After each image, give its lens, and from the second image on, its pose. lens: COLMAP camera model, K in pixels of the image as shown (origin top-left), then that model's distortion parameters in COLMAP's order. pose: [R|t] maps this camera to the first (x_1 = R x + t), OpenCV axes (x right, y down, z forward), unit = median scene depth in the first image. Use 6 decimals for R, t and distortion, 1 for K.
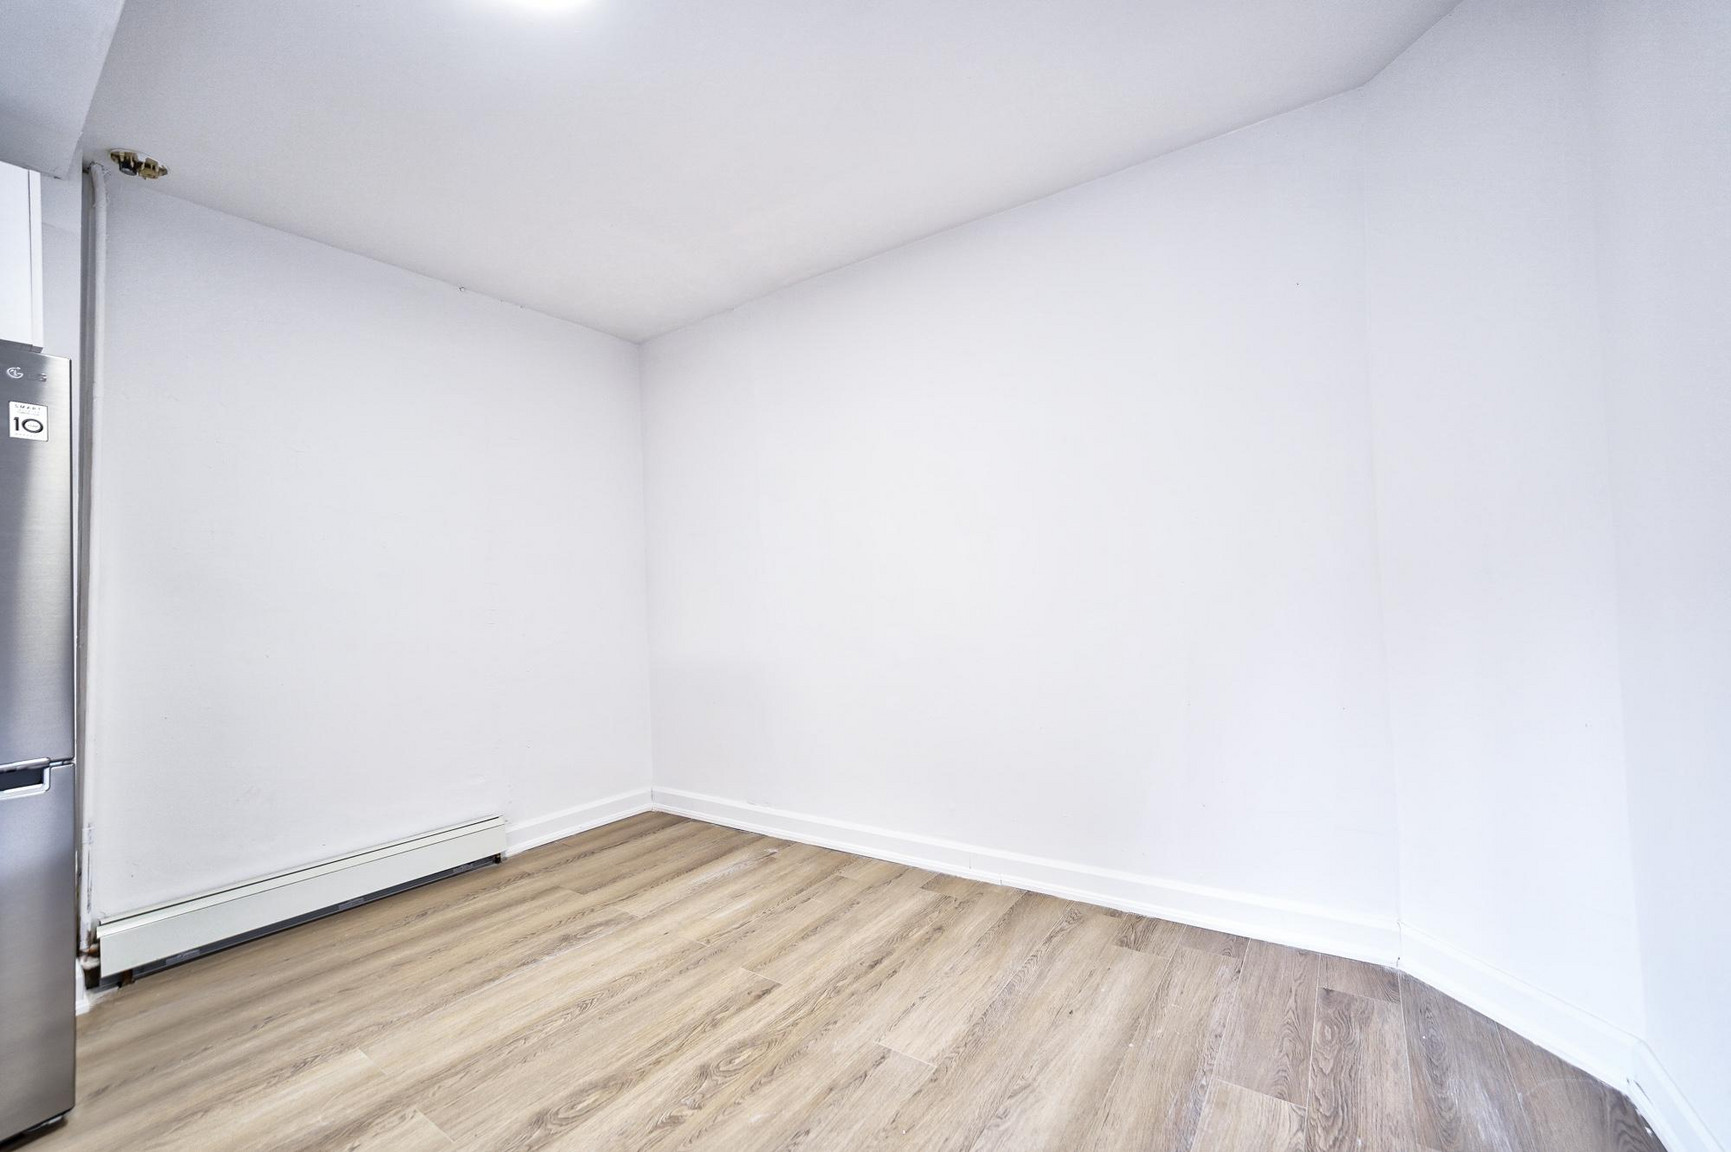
lens RADIAL K [[693.9, 0, 863.4], [0, 693.9, 579.9], [0, 0, 1]] dist [-0.001412, 0.000165]
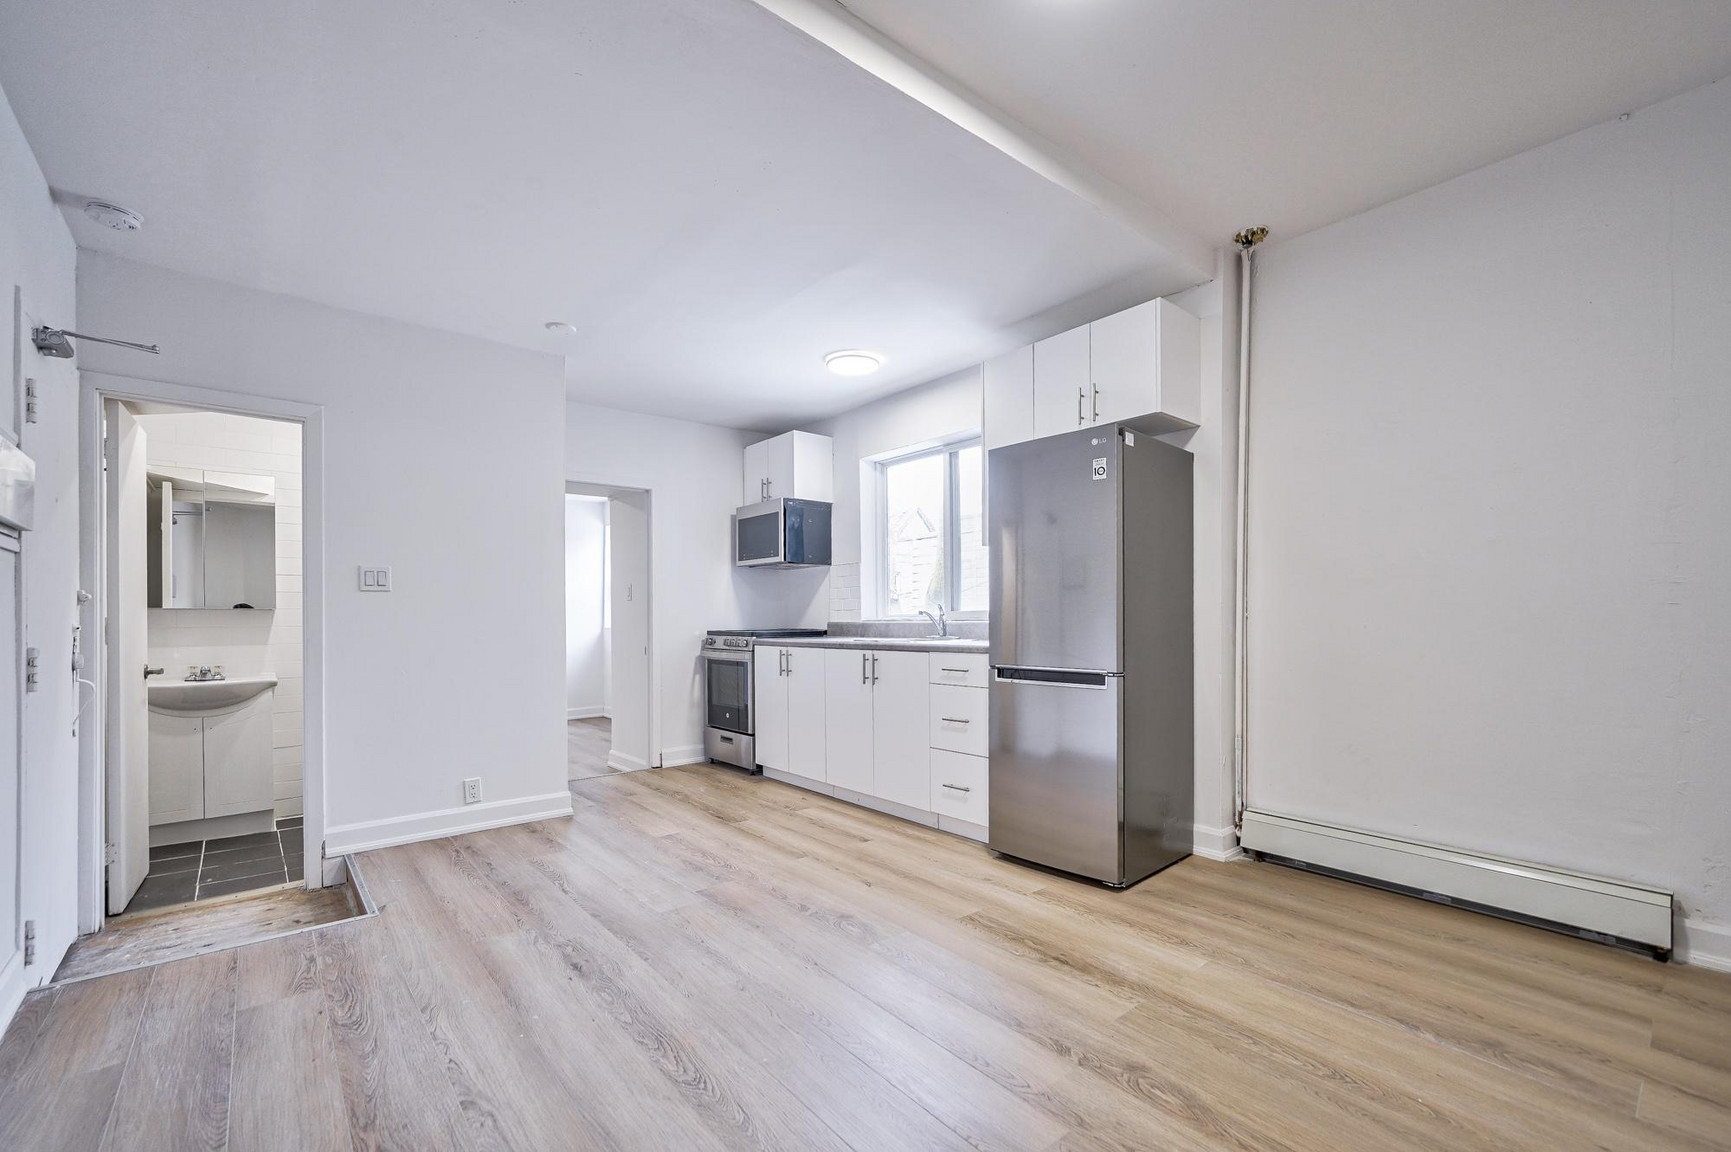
lens RADIAL K [[732.3, 0, 880.6], [0, 732.3, 616.5], [0, 0, 1]] dist [-0.001704, 0.000695]
pose [[-0.244510, 0.038084, -0.968899, 0.462741], [0.039073, 0.998804, 0.029399, 0.038826], [0.968859, -0.030670, -0.245706, 0.642864]]
